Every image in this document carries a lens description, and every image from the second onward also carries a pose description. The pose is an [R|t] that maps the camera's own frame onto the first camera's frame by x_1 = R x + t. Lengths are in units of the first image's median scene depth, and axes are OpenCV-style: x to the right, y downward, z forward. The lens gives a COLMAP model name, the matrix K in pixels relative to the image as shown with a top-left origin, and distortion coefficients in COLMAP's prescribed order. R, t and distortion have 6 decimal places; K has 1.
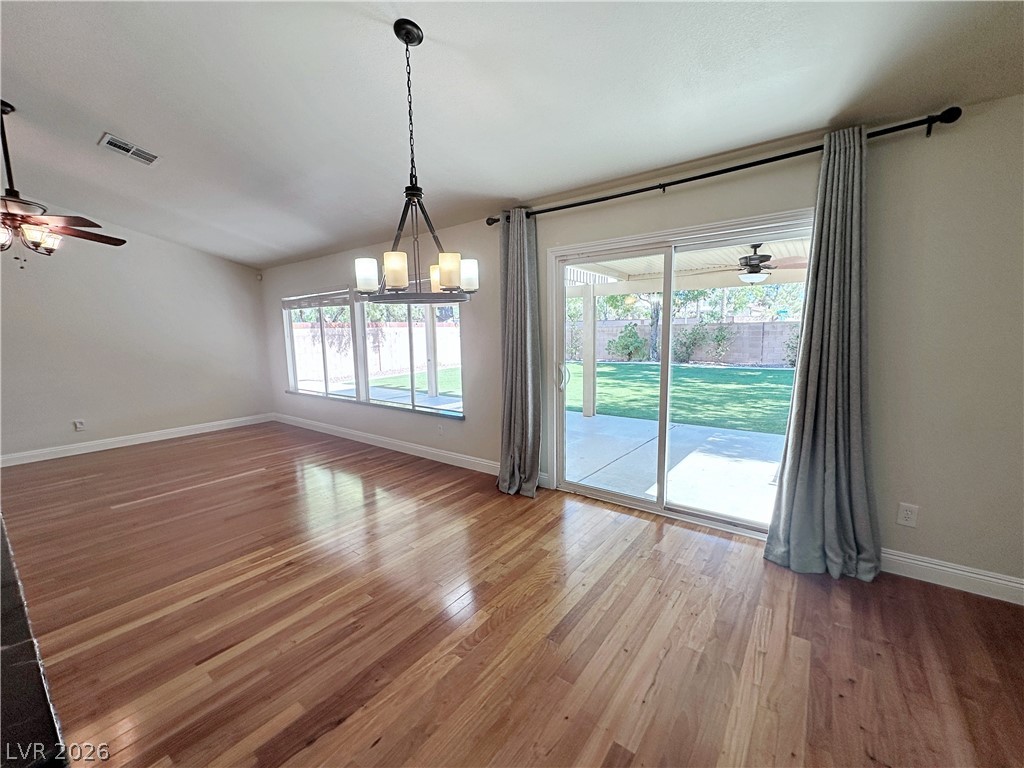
lens RADIAL K [[419.1, 0, 513.5], [0, 419.1, 386.8], [0, 0, 1]] dist [-0.011365, 0.000002]
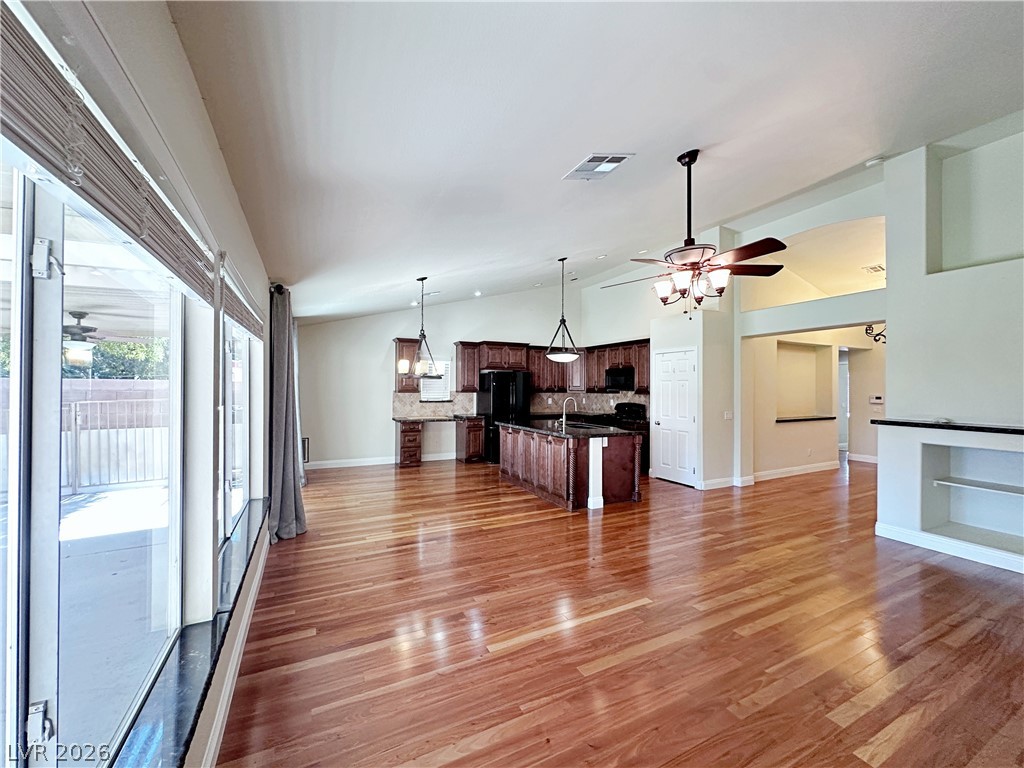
lens RADIAL K [[409.5, 0, 512.3], [0, 409.5, 384.8], [0, 0, 1]] dist [-0.005501, 0.000439]
pose [[-0.892292, 0.016792, 0.451146, -0.947584], [0.072611, 0.991636, 0.106702, -0.204000], [-0.445581, 0.127968, -0.886048, 1.536566]]
